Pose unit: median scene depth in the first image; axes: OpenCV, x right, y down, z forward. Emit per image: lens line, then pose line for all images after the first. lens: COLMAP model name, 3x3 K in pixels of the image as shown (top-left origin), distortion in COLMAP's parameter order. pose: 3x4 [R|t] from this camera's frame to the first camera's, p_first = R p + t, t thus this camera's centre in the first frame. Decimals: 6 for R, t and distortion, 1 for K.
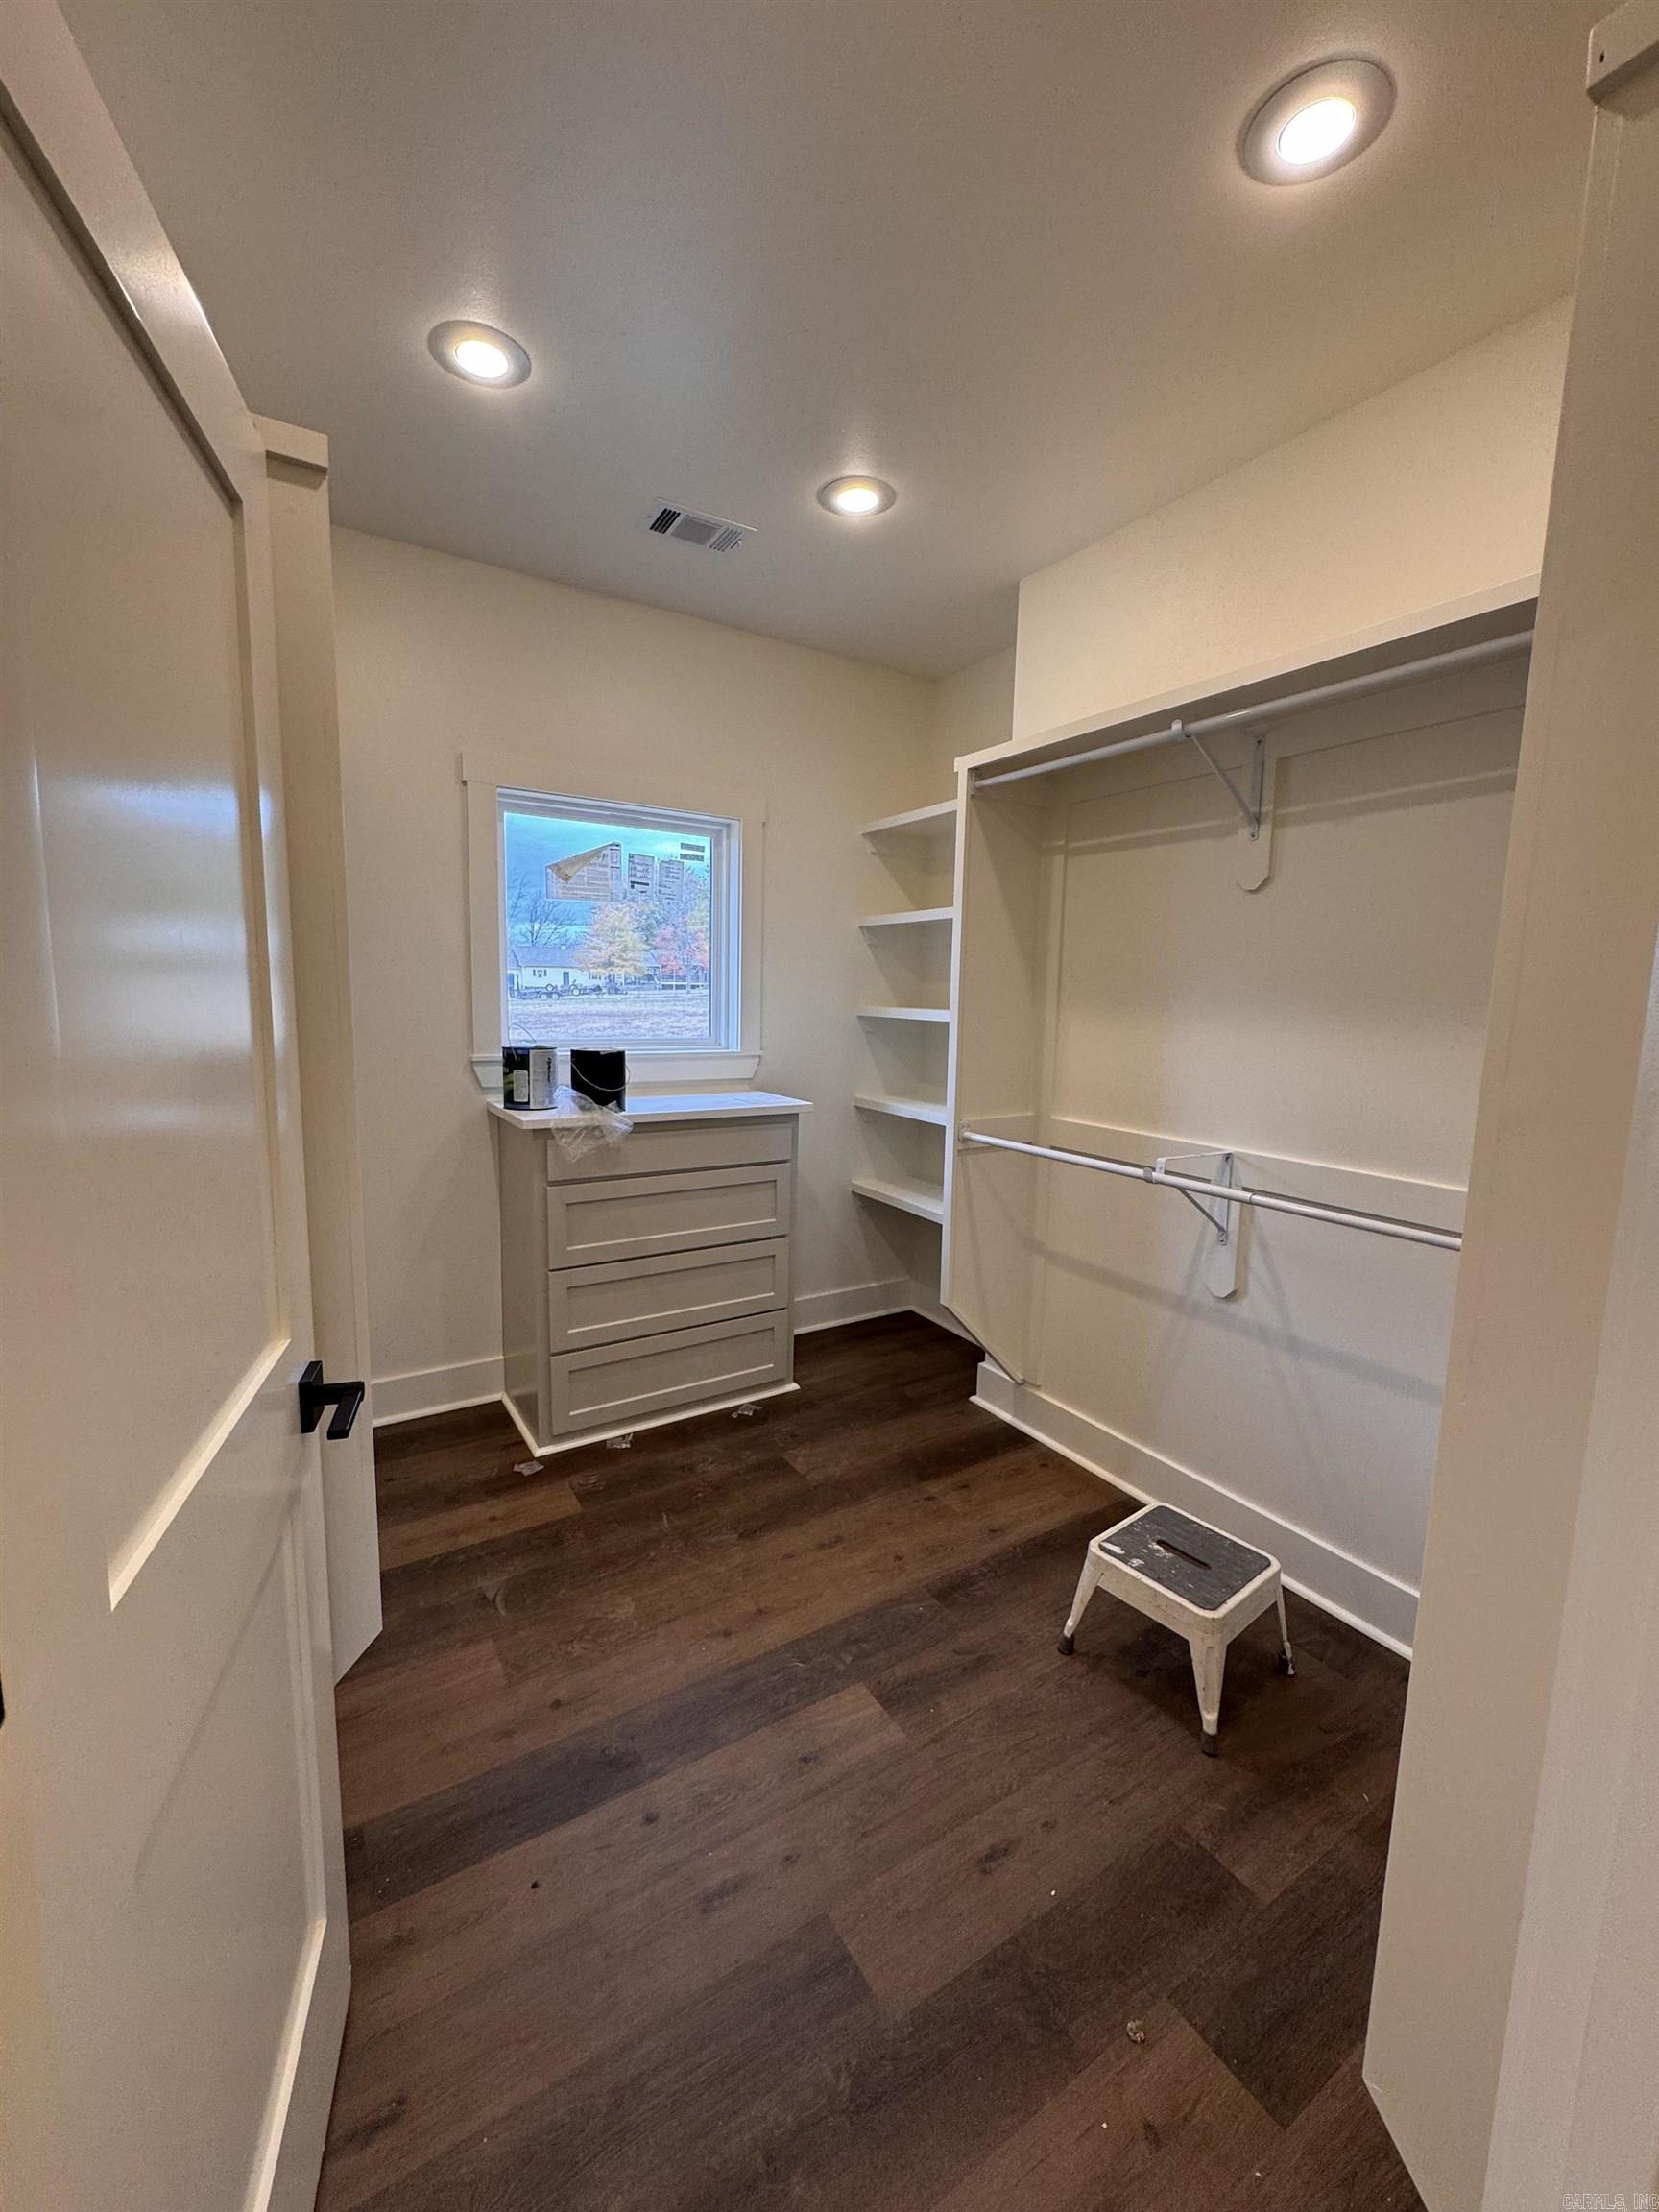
lens RADIAL K [[884.9, 0, 832.4], [0, 884.9, 1098.8], [0, 0, 1]] dist [-0.003476, 0.000102]
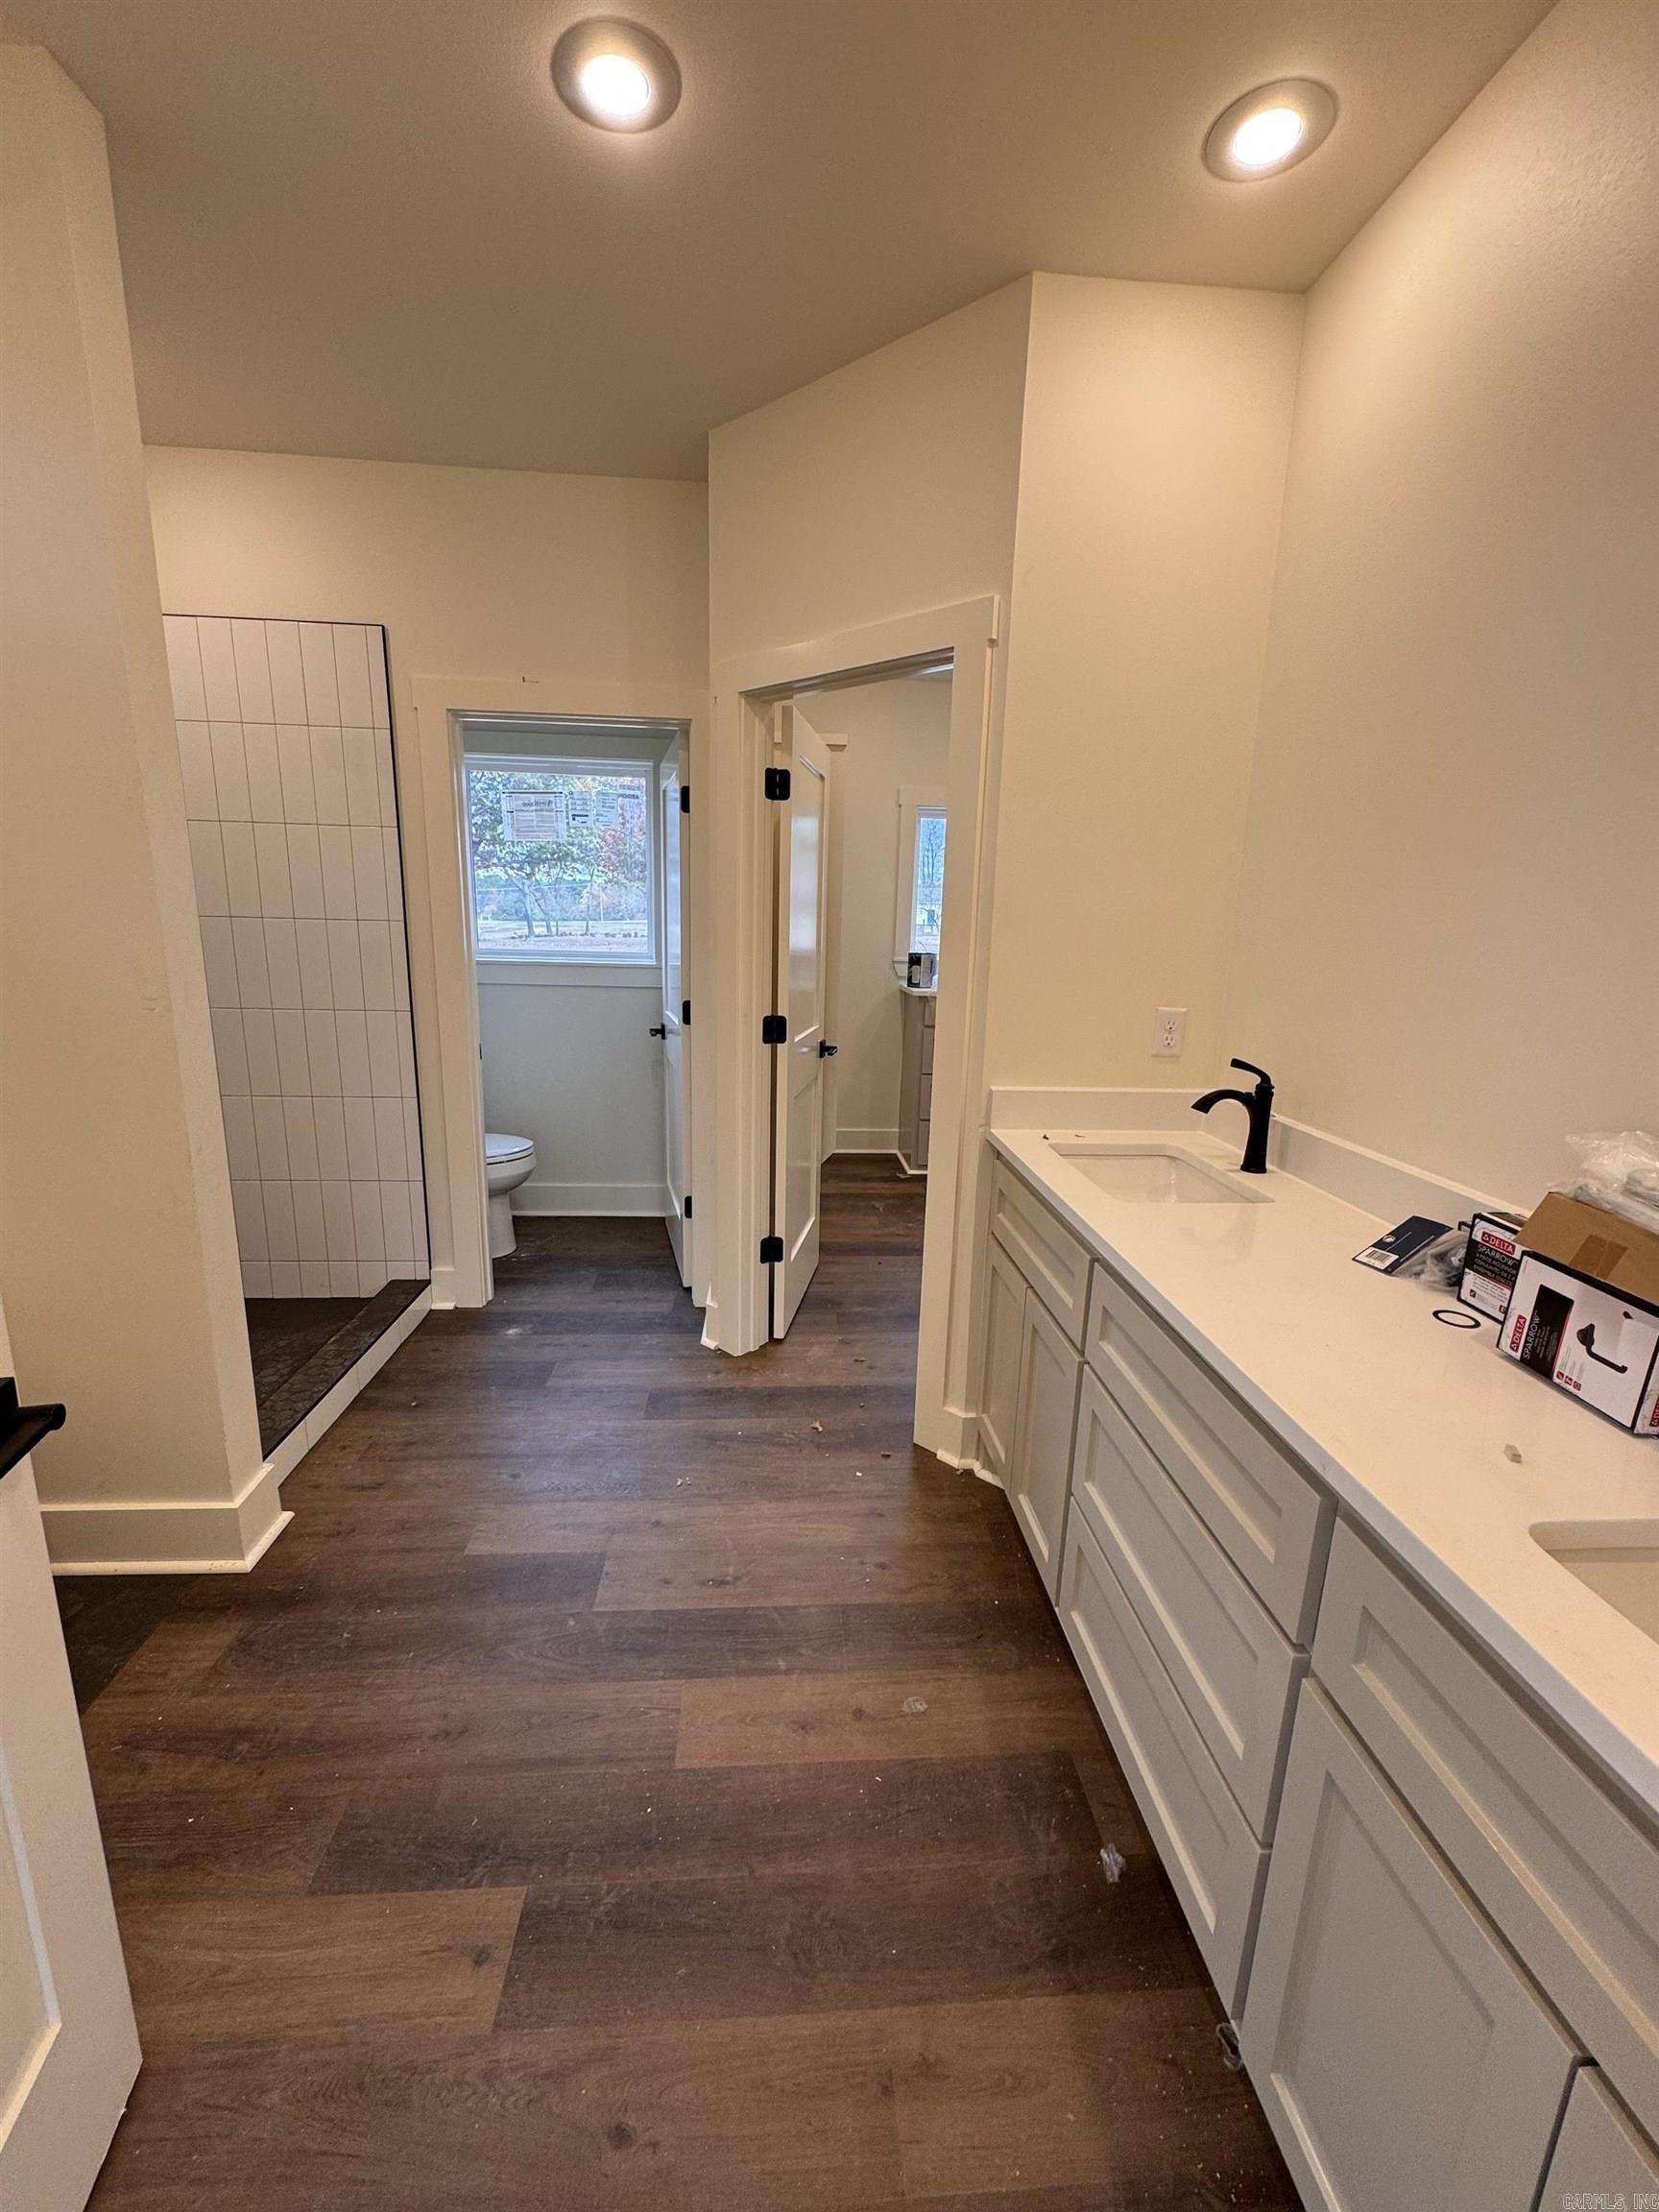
lens RADIAL K [[884.9, 0, 828.2], [0, 884.9, 1102.4], [0, 0, 1]] dist [-0.003476, 0.000102]
pose [[0.880163, 0.100924, -0.463818, 0.361955], [-0.066151, 0.993680, 0.090688, 0.094587], [0.470039, -0.049138, 0.881277, -0.707979]]
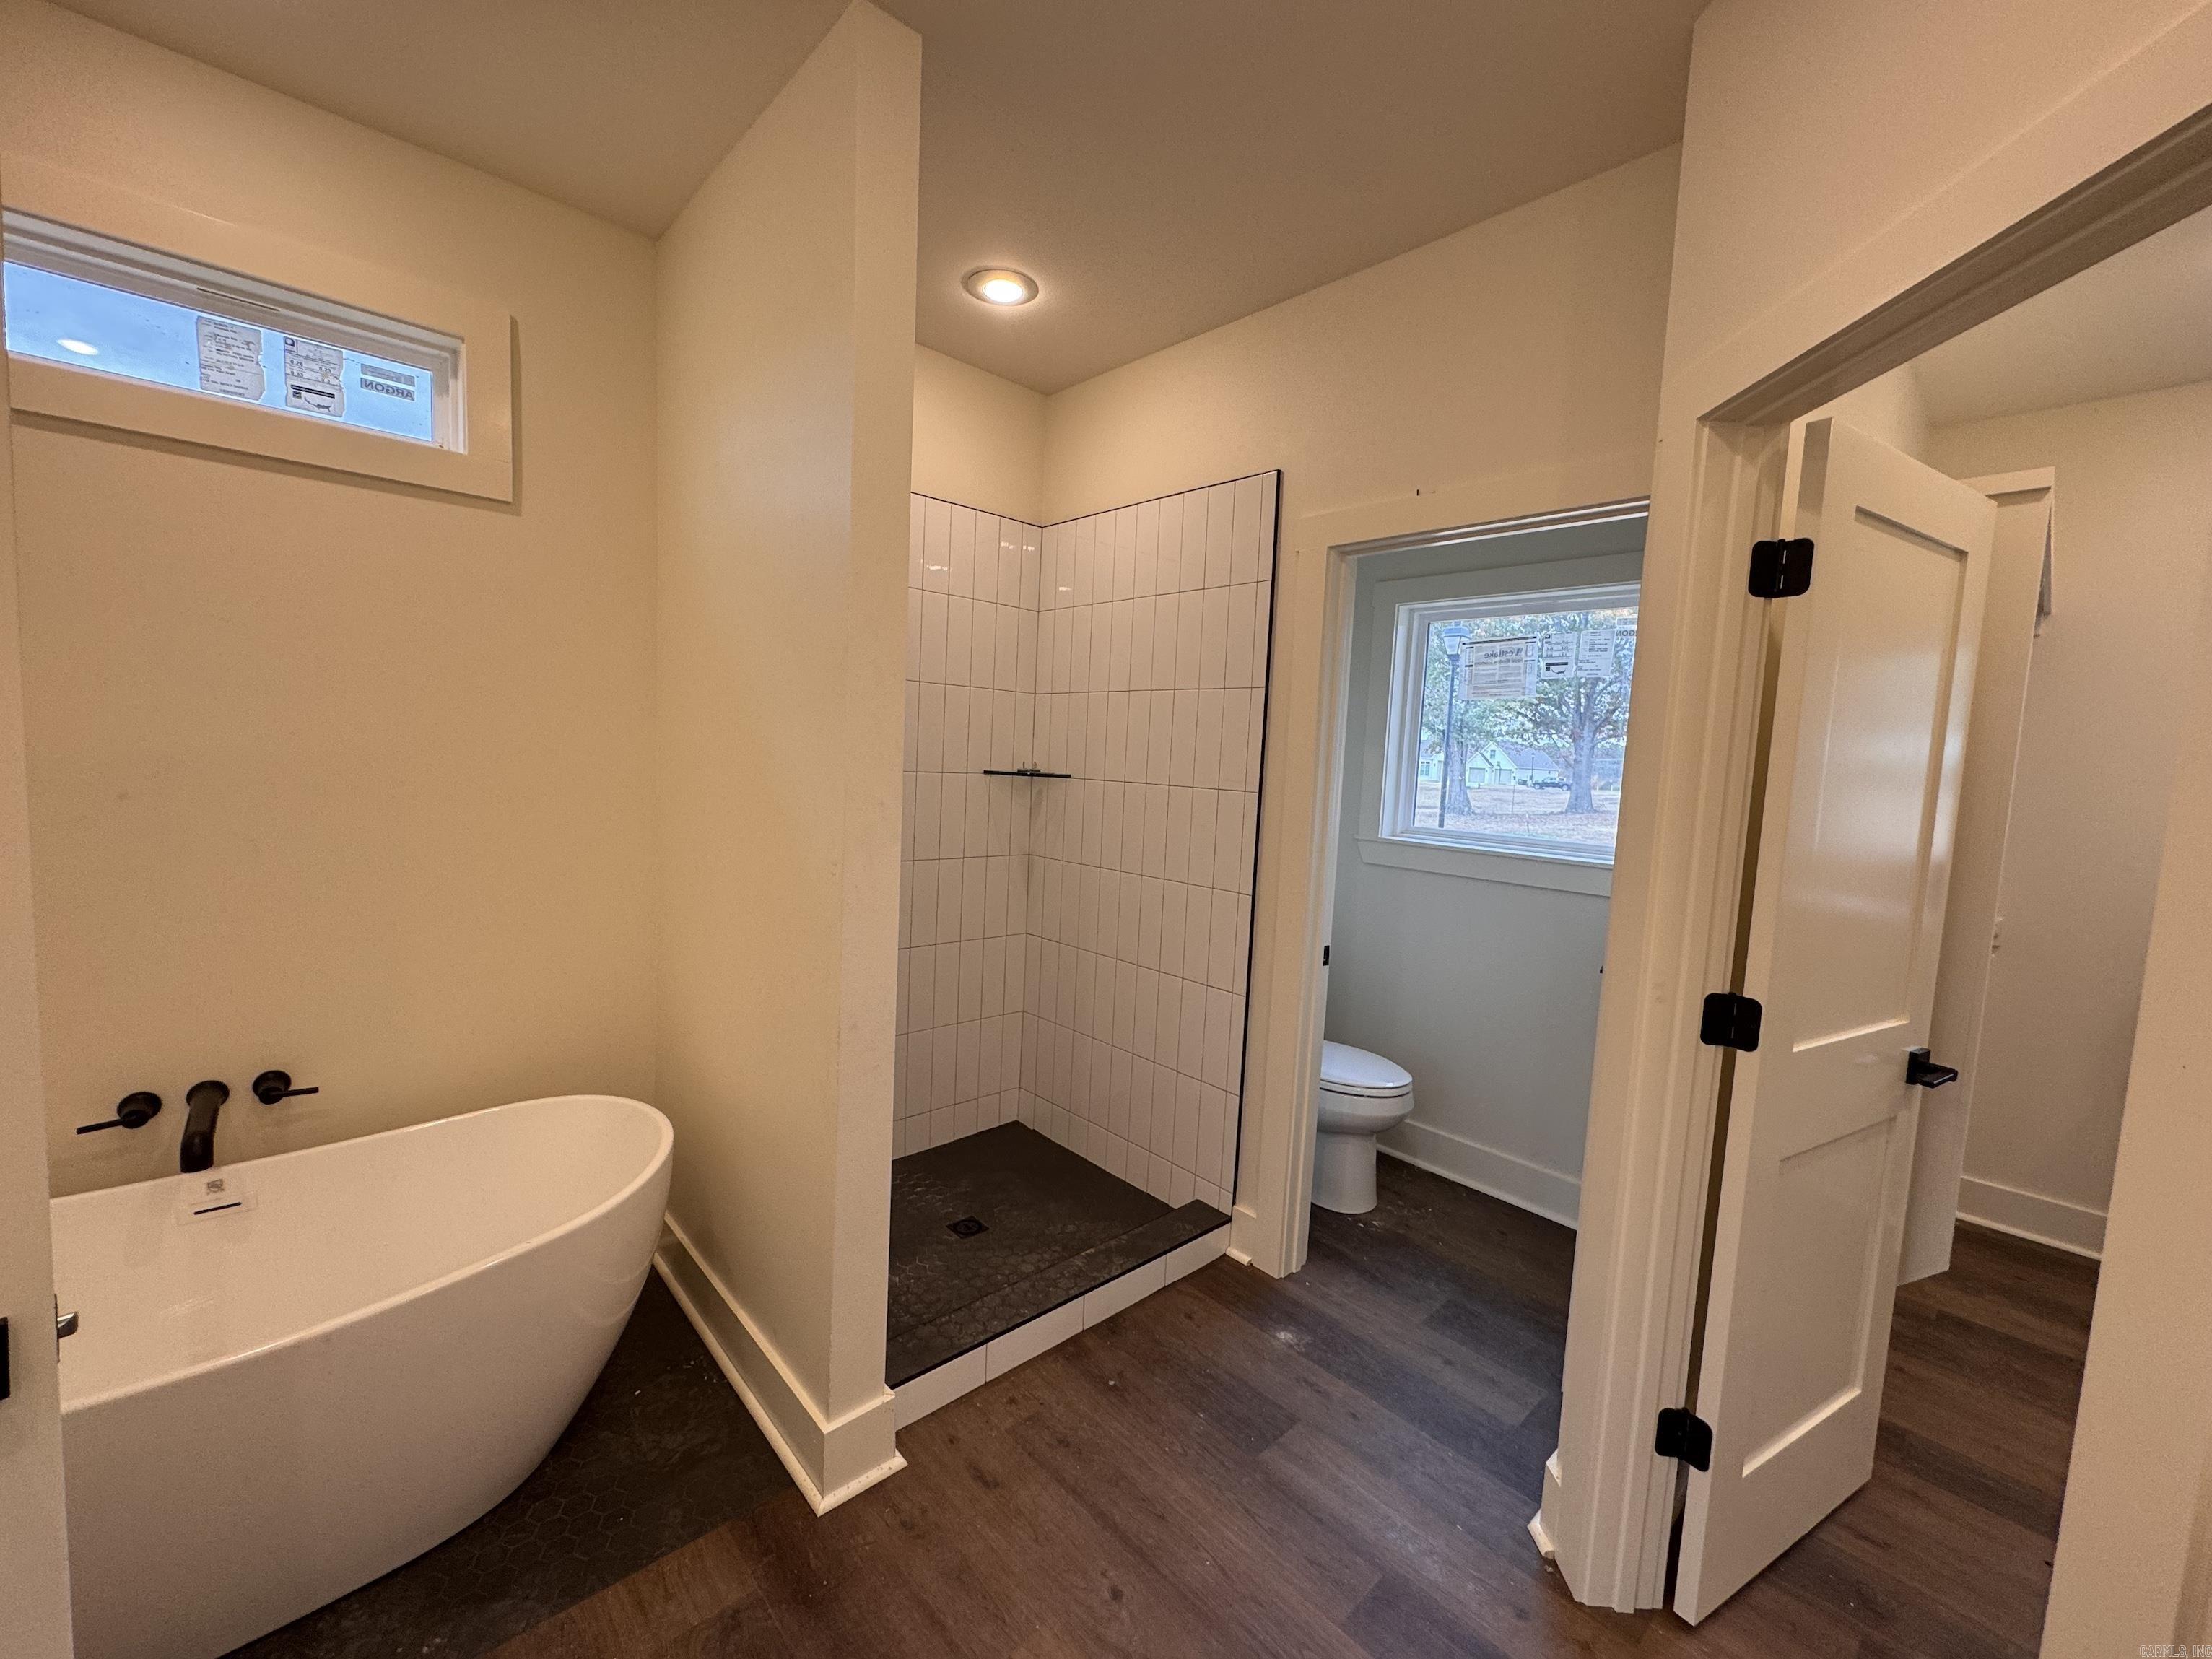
lens RADIAL K [[884.9, 0, 1105.9], [0, 884.9, 829.2], [0, 0, 1]] dist [-0.003476, 0.000102]
pose [[0.185196, 0.073592, -0.979942, 0.270587], [-0.162881, 0.985698, 0.043242, 0.031647], [0.969109, 0.151605, 0.194534, -0.323682]]
